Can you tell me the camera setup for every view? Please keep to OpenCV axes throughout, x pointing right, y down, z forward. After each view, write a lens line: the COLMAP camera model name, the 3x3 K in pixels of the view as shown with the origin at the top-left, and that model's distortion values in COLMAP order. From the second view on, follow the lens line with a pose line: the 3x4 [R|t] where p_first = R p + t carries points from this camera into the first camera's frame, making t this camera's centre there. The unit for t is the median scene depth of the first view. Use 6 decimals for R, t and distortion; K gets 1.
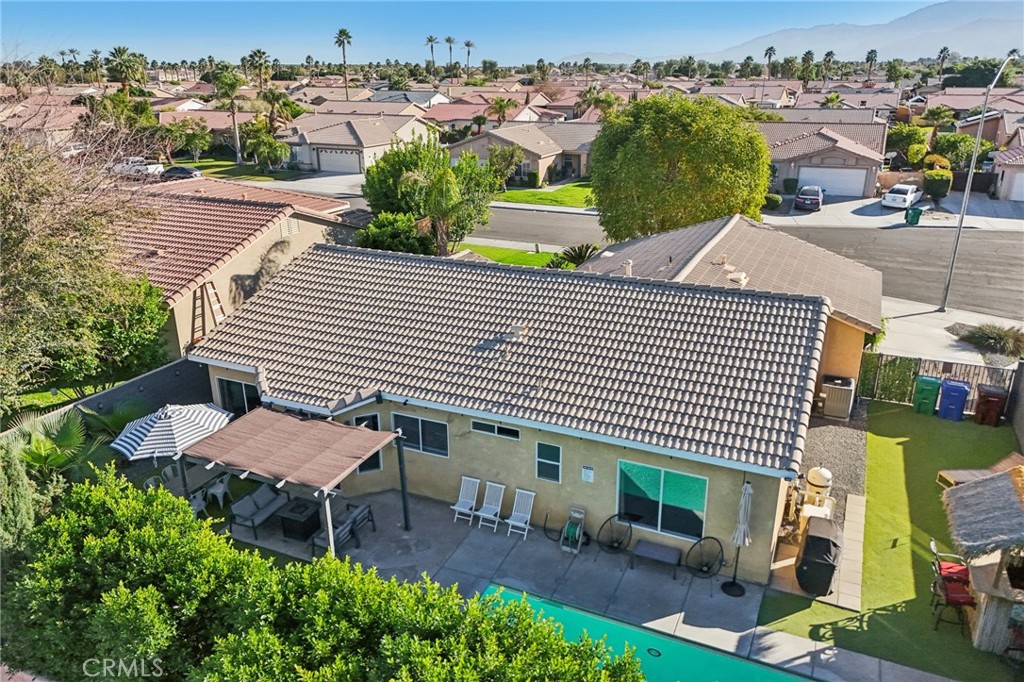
lens RADIAL K [[708.0, 0, 551.8], [0, 708.0, 338.1], [0, 0, 1]] dist [-0.001352, -0.000773]
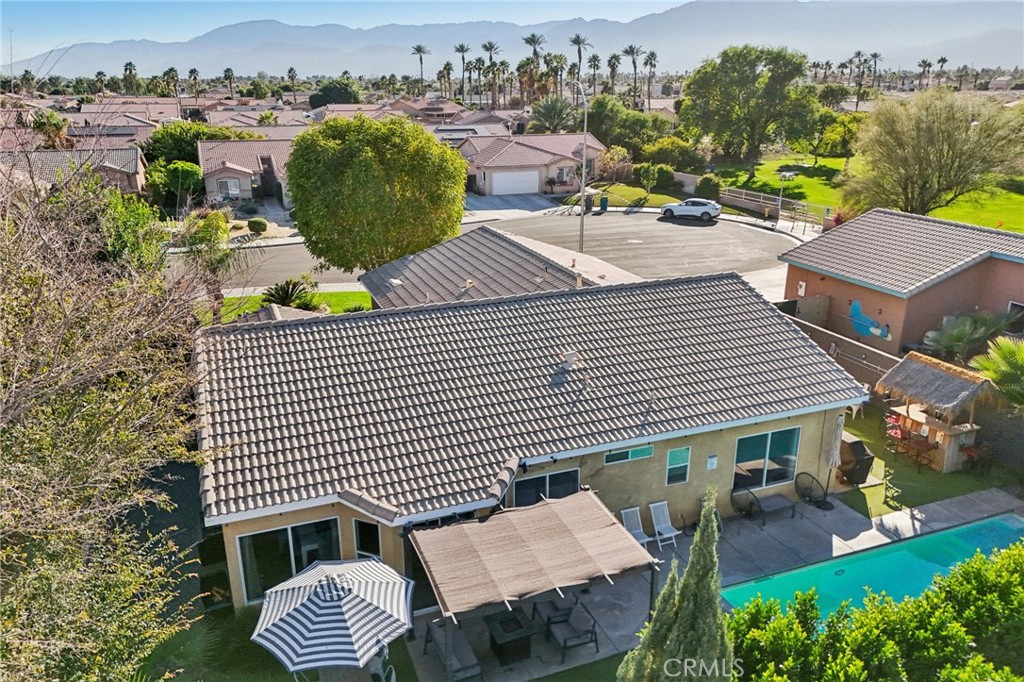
lens RADIAL K [[734.0, 0, 510.5], [0, 734.0, 369.8], [0, 0, 1]] dist [0.023987, -0.000847]
pose [[0.706947, -0.246022, 0.663098, -0.739047], [0.244944, 0.964695, 0.096778, -0.106348], [-0.663497, 0.094005, 0.742250, 0.310629]]
